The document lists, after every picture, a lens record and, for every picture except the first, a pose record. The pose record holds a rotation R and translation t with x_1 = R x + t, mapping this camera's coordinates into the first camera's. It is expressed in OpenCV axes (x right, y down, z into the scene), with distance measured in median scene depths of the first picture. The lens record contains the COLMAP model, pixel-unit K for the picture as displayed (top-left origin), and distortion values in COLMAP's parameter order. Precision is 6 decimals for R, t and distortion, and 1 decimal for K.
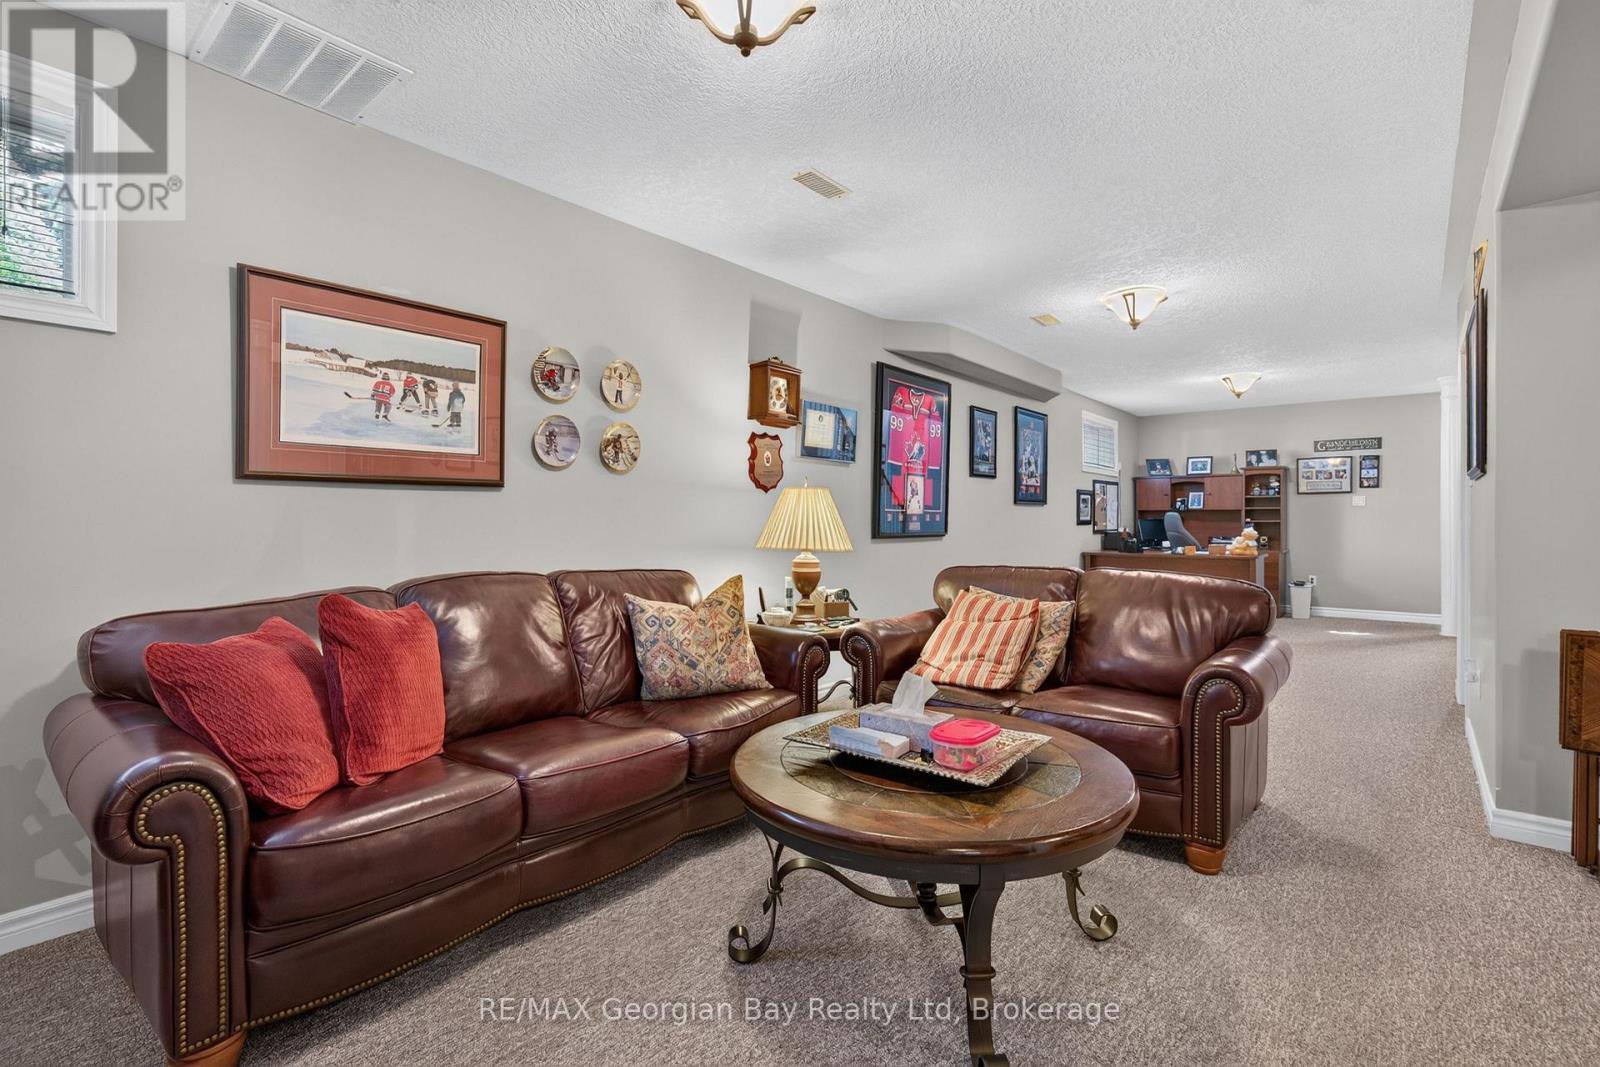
lens RADIAL K [[726.6, 0, 800.0], [0, 726.6, 524.5], [0, 0, 1]] dist [-0.004510, 0.001287]
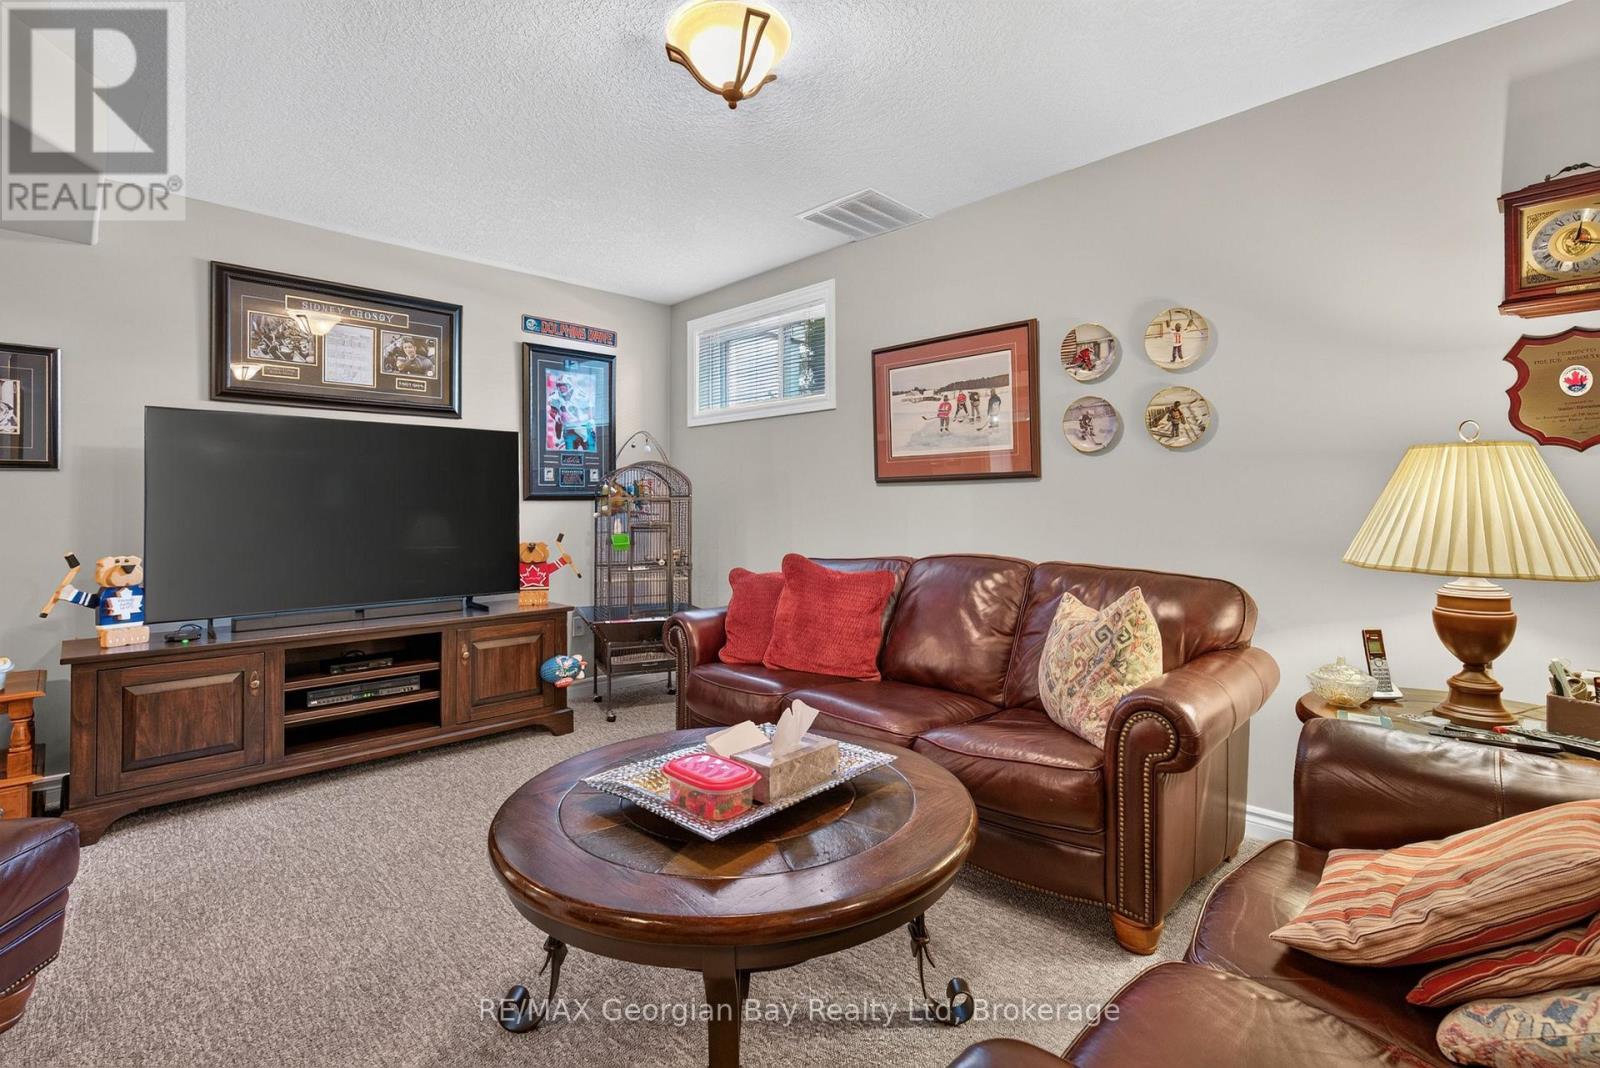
lens RADIAL K [[726.6, 0, 797.4], [0, 726.6, 508.1], [0, 0, 1]] dist [-0.004510, 0.001287]
pose [[-0.081023, 0.000449, -0.996712, 0.681128], [-0.006847, 0.999976, 0.001007, -0.006259], [0.996689, 0.006906, -0.081018, 0.768785]]
